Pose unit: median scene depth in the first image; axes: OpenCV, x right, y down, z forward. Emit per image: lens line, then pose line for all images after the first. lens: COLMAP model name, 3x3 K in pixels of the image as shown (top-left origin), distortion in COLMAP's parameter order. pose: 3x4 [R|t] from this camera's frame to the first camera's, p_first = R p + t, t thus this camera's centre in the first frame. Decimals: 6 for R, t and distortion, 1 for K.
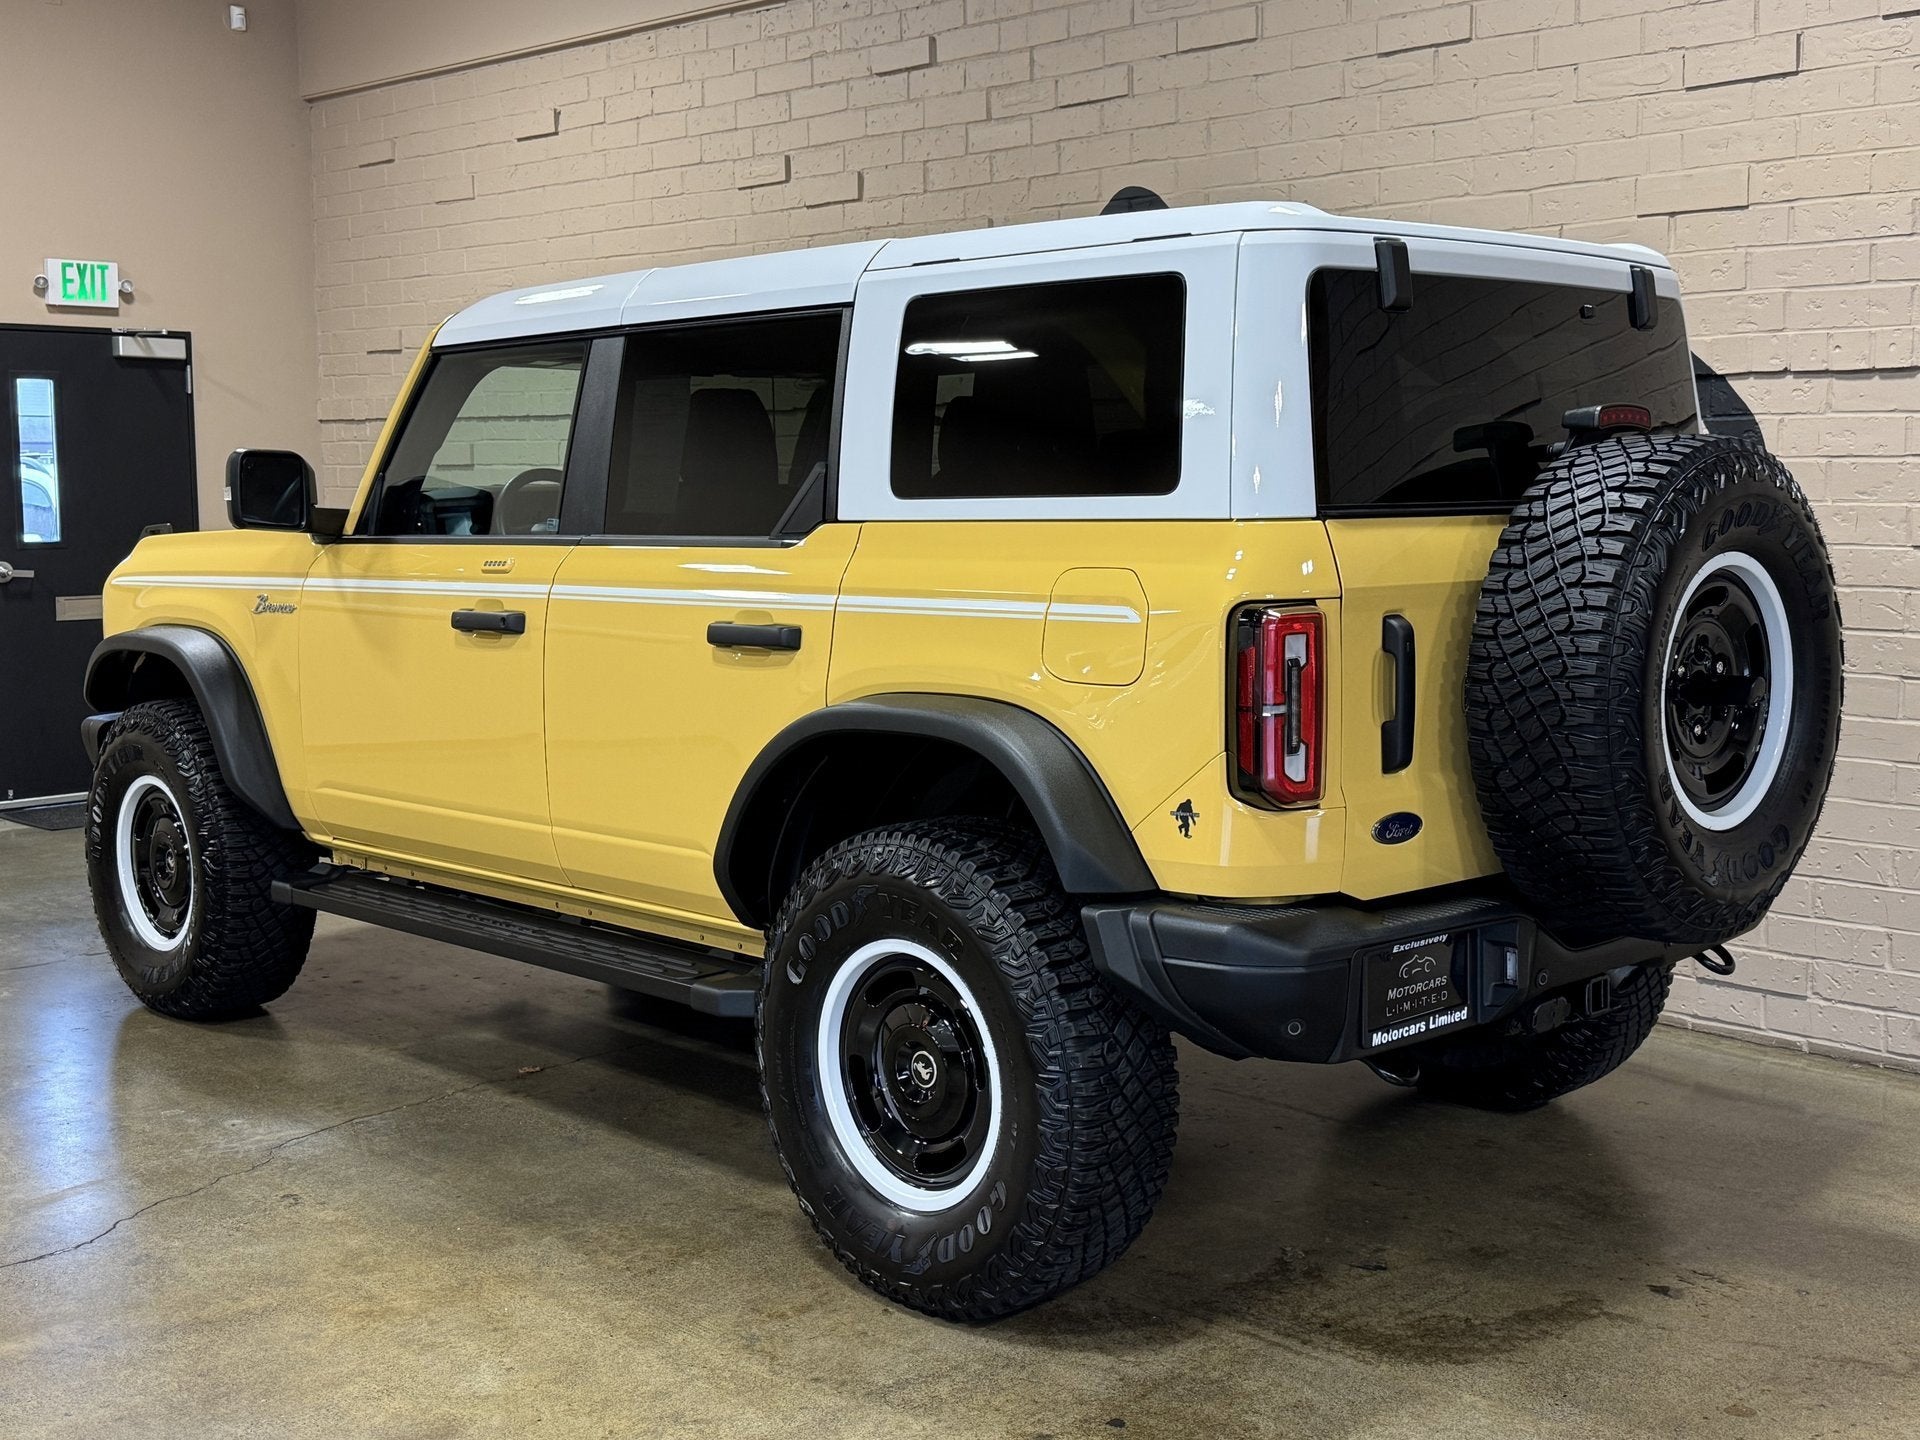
lens RADIAL K [[2168.3, 0, 1020.9], [0, 2168.3, 672.6], [0, 0, 1]] dist [0.199958, -0.443495]
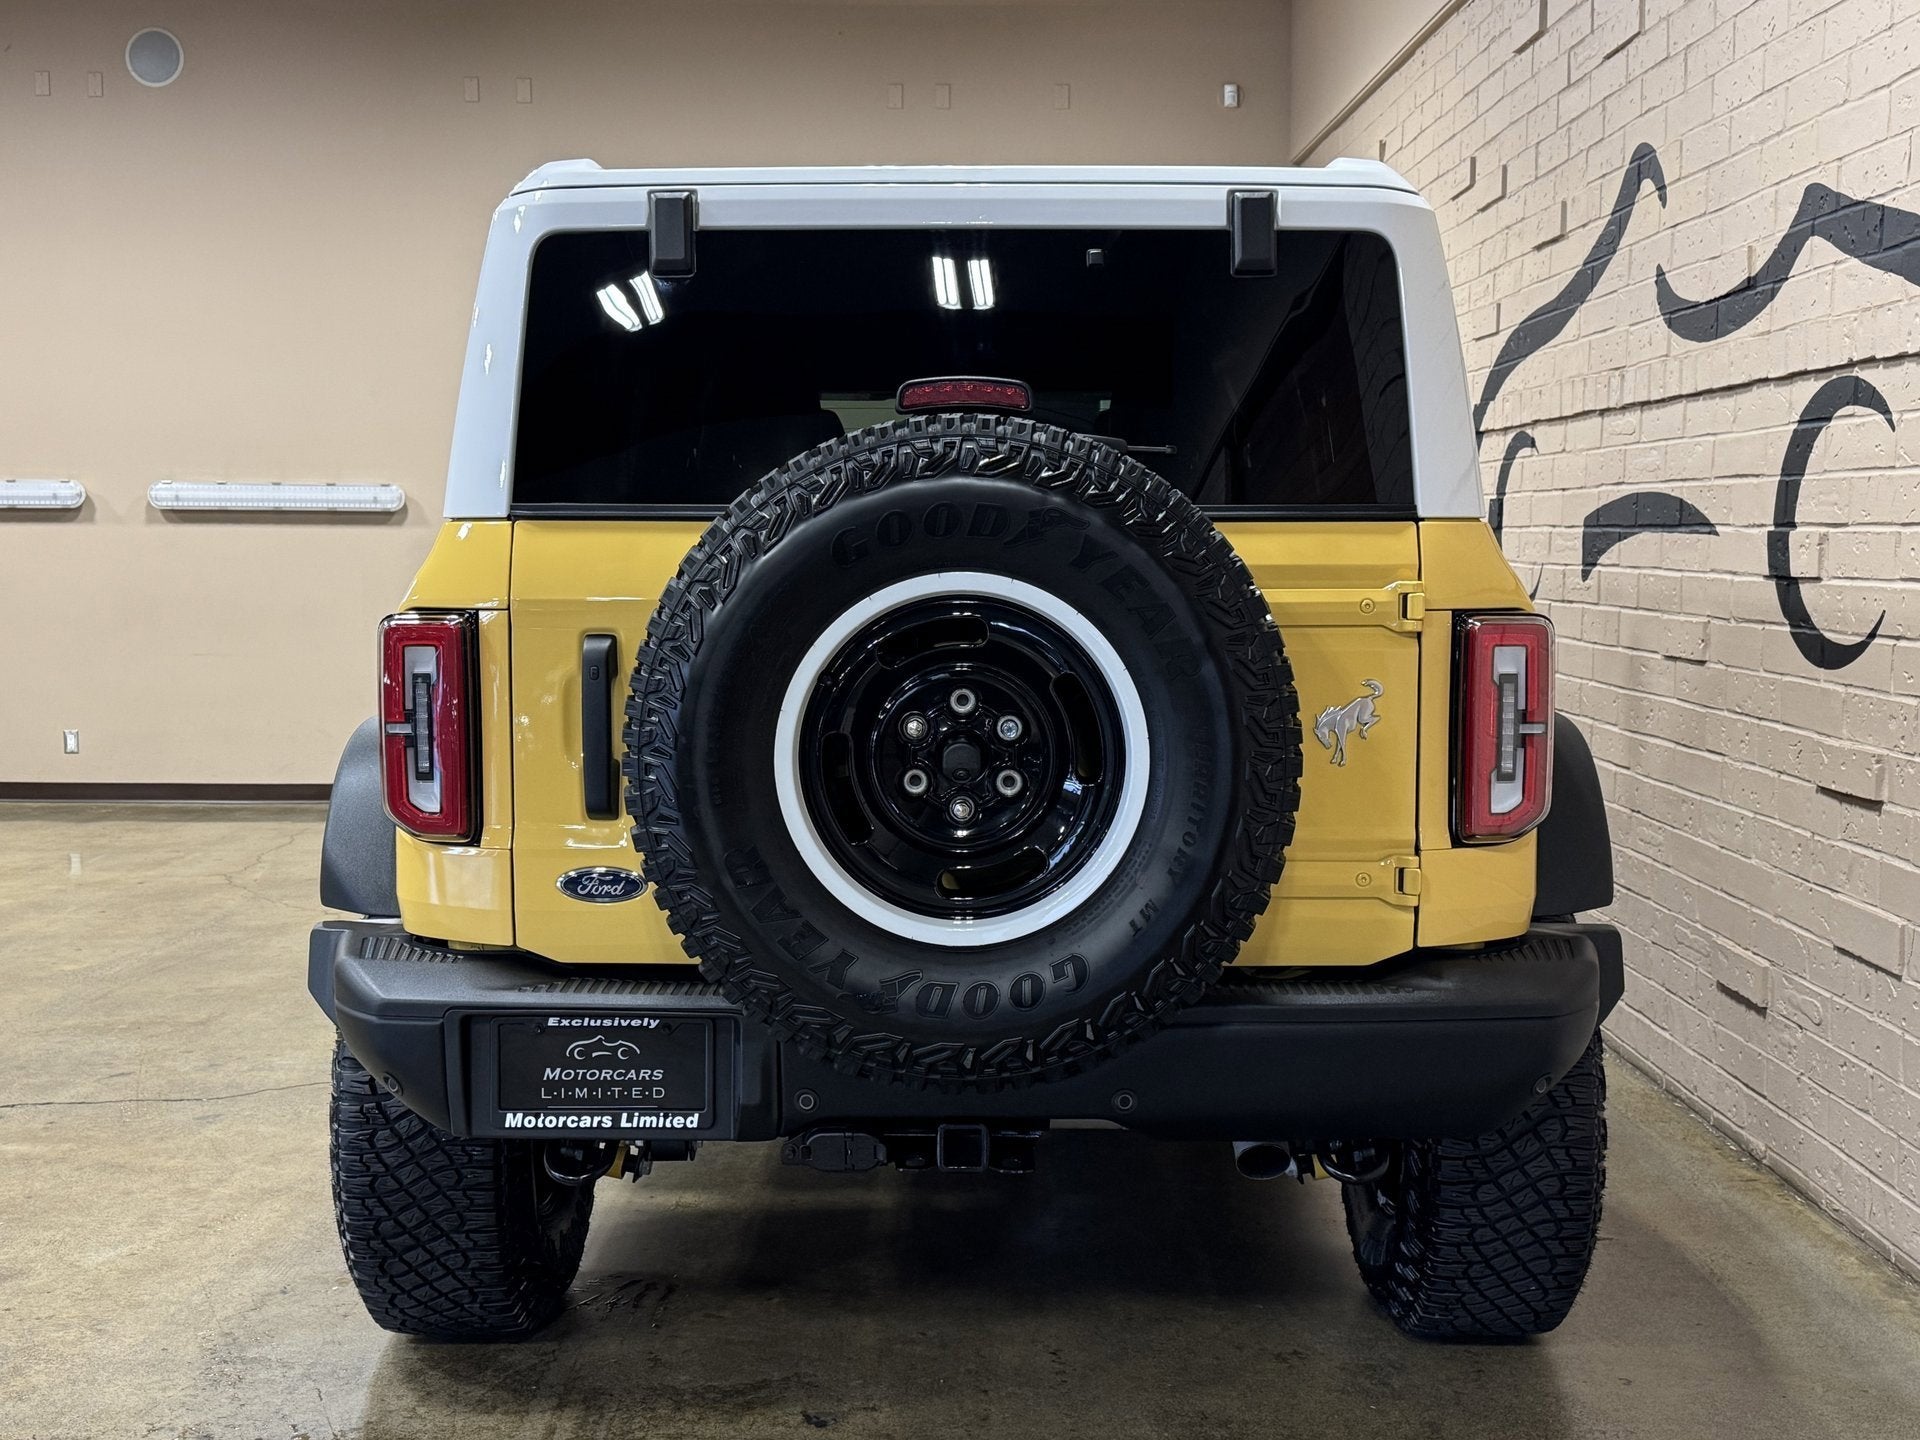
lens RADIAL K [[2067.0, 0, 960.0], [0, 2067.0, 720.0], [0, 0, 1]] dist [0.204663, -0.492802]
pose [[0.697456, 0.067865, -0.713407, 0.719194], [-0.069323, 0.997226, 0.027091, -0.020909], [0.713267, 0.030561, 0.700226, 0.448899]]
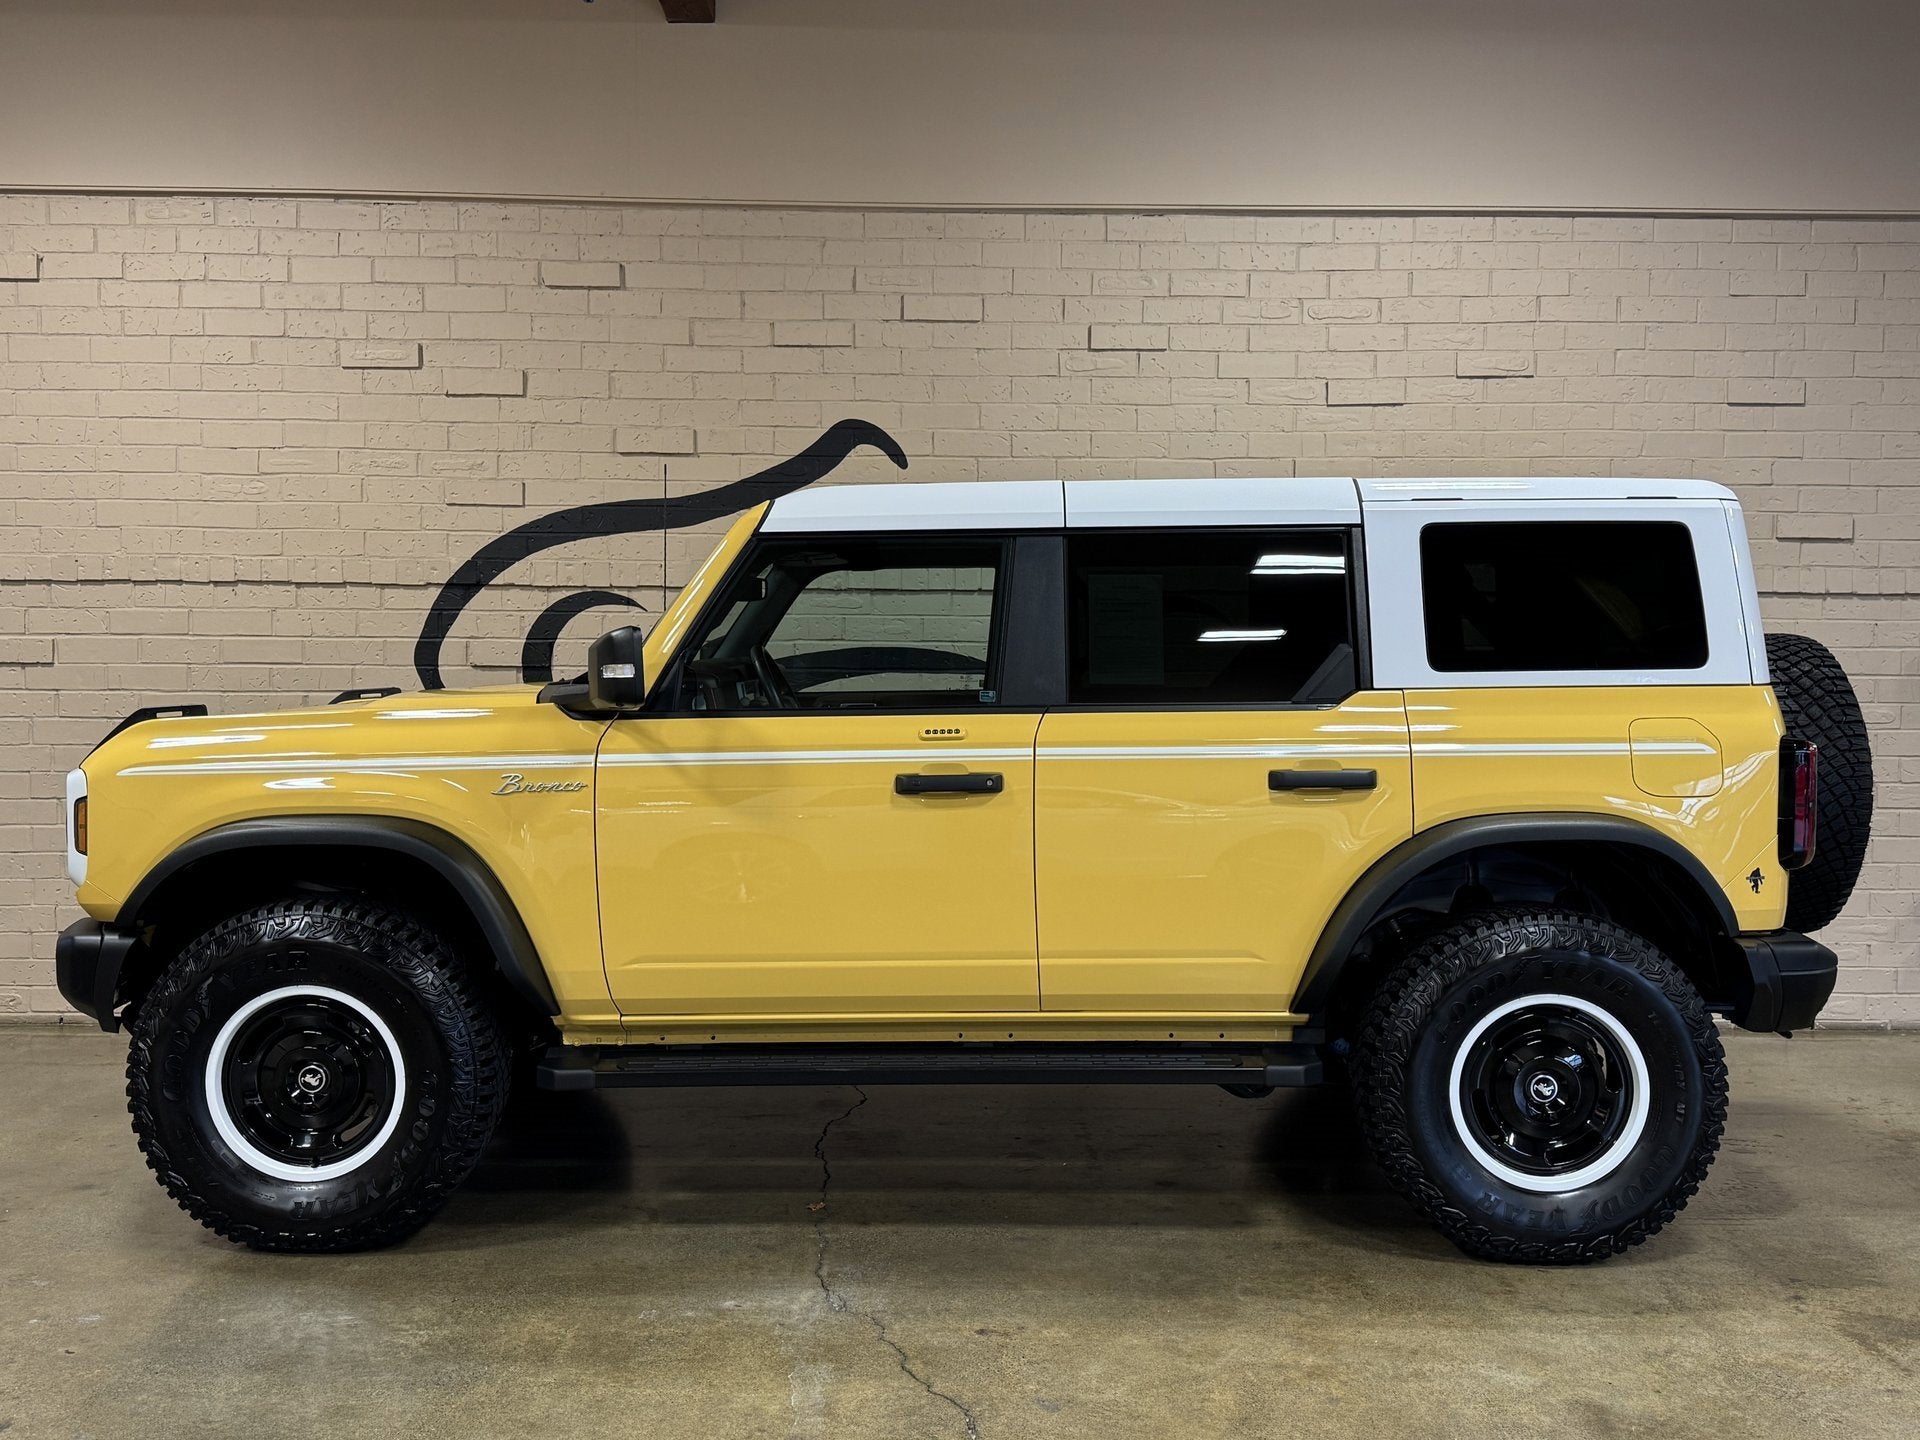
lens RADIAL K [[1791.0, 0, 985.7], [0, 1791.0, 714.9], [0, 0, 1]] dist [0.214187, -0.480667]
pose [[0.707823, -0.019668, 0.706116, -0.992961], [0.057428, 0.997906, -0.029772, -0.033993], [-0.704052, 0.061624, 0.707470, 0.383069]]
